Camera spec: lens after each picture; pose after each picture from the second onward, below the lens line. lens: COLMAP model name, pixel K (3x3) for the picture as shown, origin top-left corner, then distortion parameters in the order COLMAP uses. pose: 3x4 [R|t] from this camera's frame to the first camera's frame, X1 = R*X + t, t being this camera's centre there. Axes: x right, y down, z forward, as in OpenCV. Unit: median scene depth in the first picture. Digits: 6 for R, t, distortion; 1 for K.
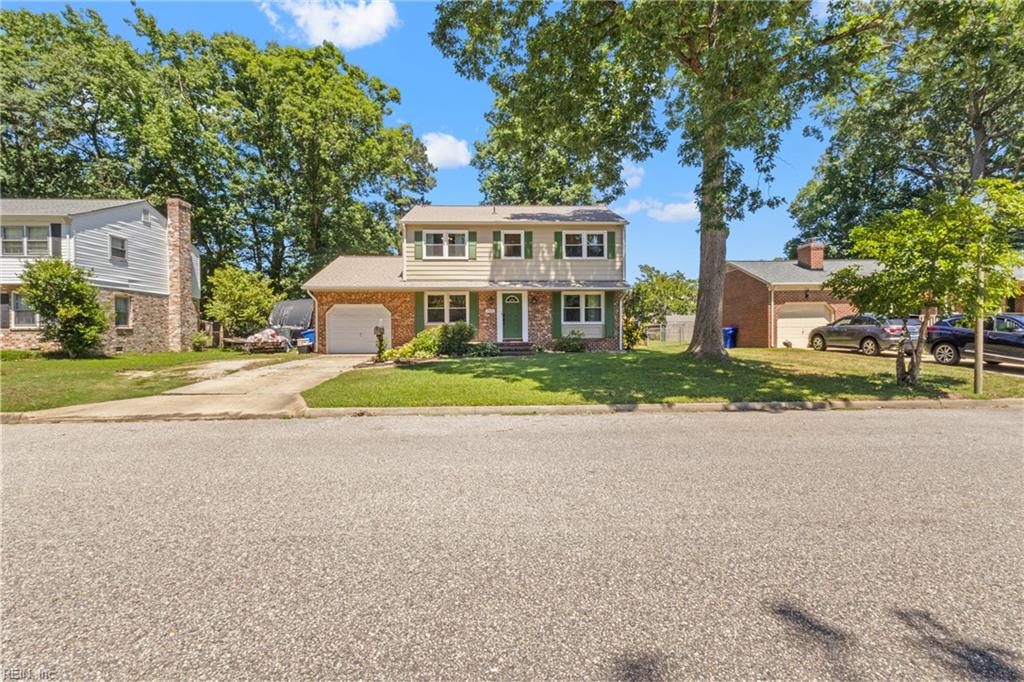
lens RADIAL K [[476.8, 0, 514.6], [0, 476.8, 321.9], [0, 0, 1]] dist [0.003330, 0.000654]
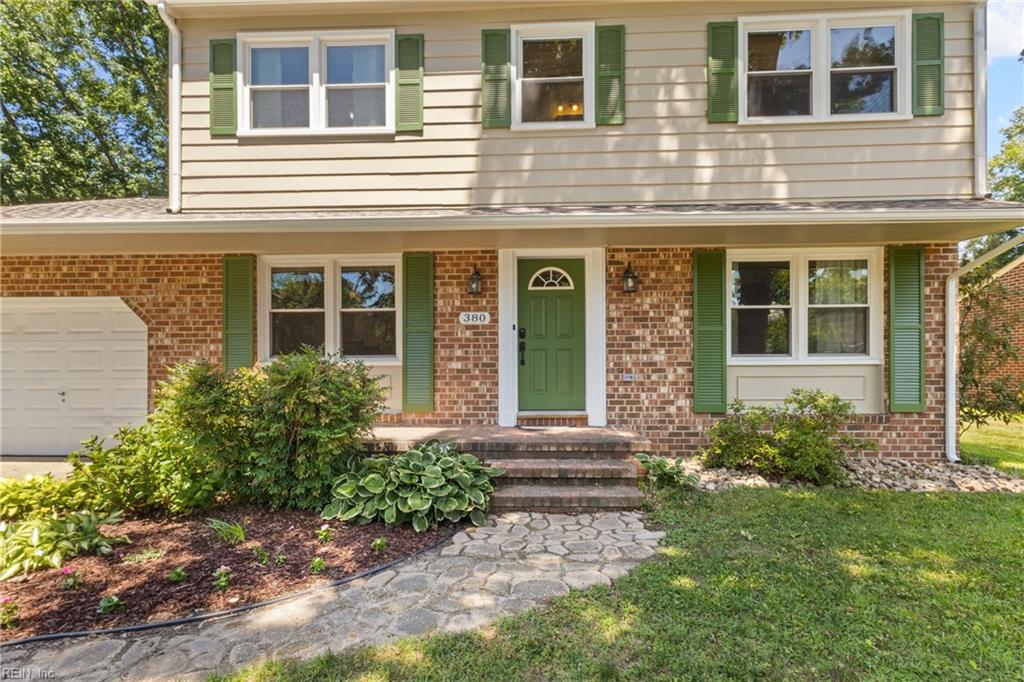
lens RADIAL K [[482.6, 0, 512.5], [0, 482.6, 362.7], [0, 0, 1]] dist [0.003861, 0.000468]
pose [[0.995032, 0.002380, -0.099526, 0.000967], [-0.000958, 0.999897, 0.014337, -0.000092], [0.099550, -0.014171, 0.994932, 0.707651]]
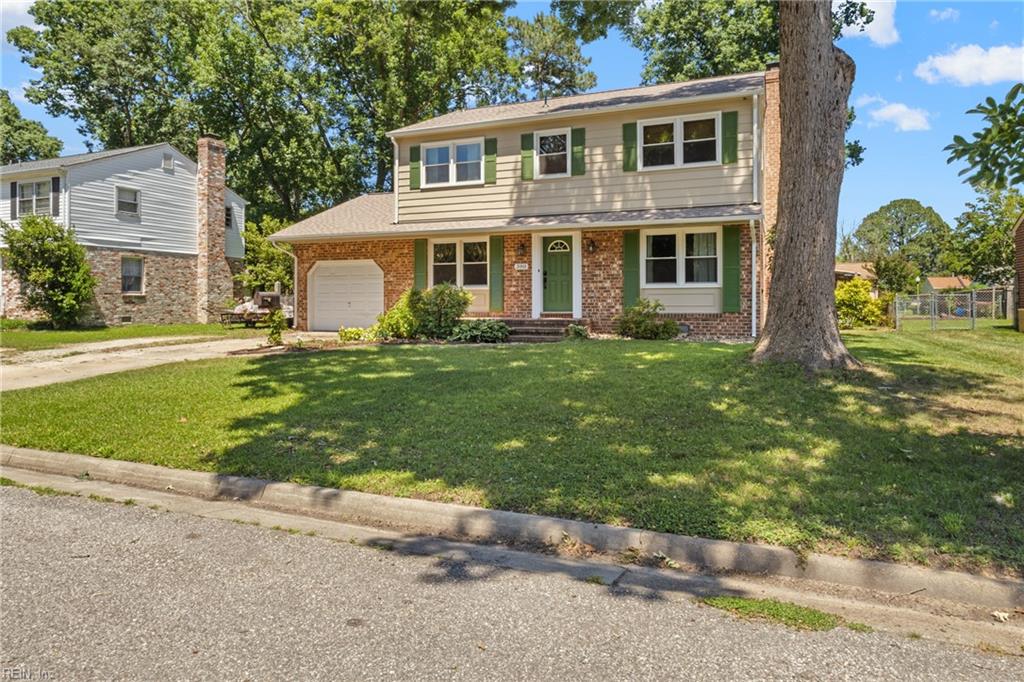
lens RADIAL K [[648.8, 0, 512.4], [0, 648.8, 285.9], [0, 0, 1]] dist [-0.002015, 0.000142]
pose [[0.903946, -0.005636, -0.427610, 0.290814], [0.006026, 0.999982, -0.000442, 0.001970], [0.427604, -0.002177, 0.903963, 0.247656]]
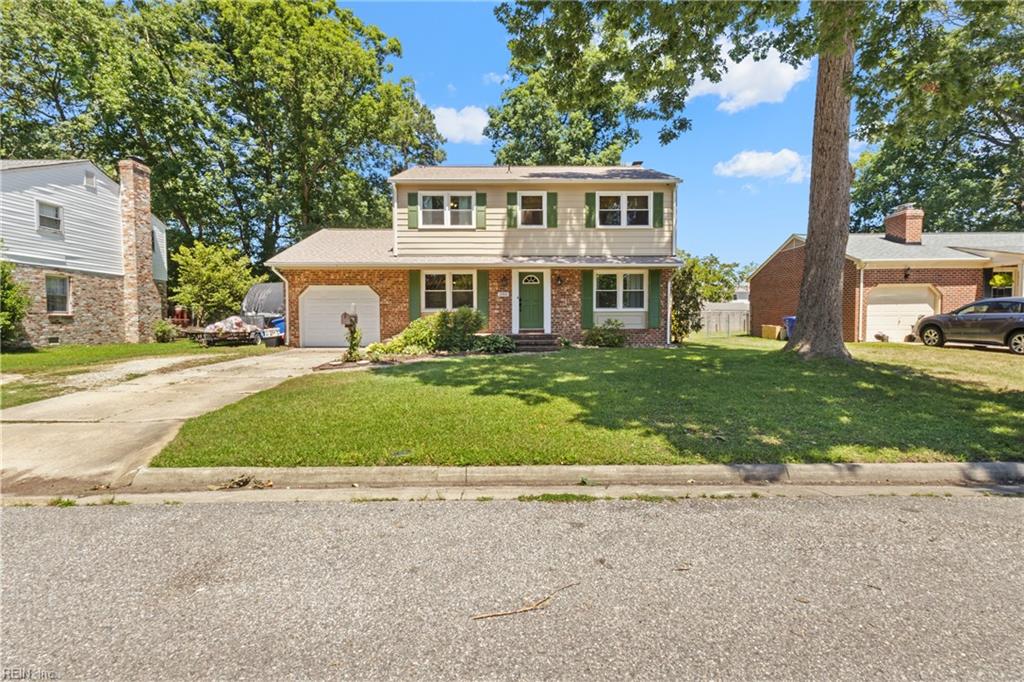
lens RADIAL K [[475.2, 0, 514.0], [0, 475.2, 327.5], [0, 0, 1]] dist [0.003724, 0.000047]
pose [[0.999409, 0.003553, -0.034199, -0.006144], [-0.002303, 0.999330, 0.036533, 0.003279], [0.034306, -0.036432, 0.998747, 0.206928]]
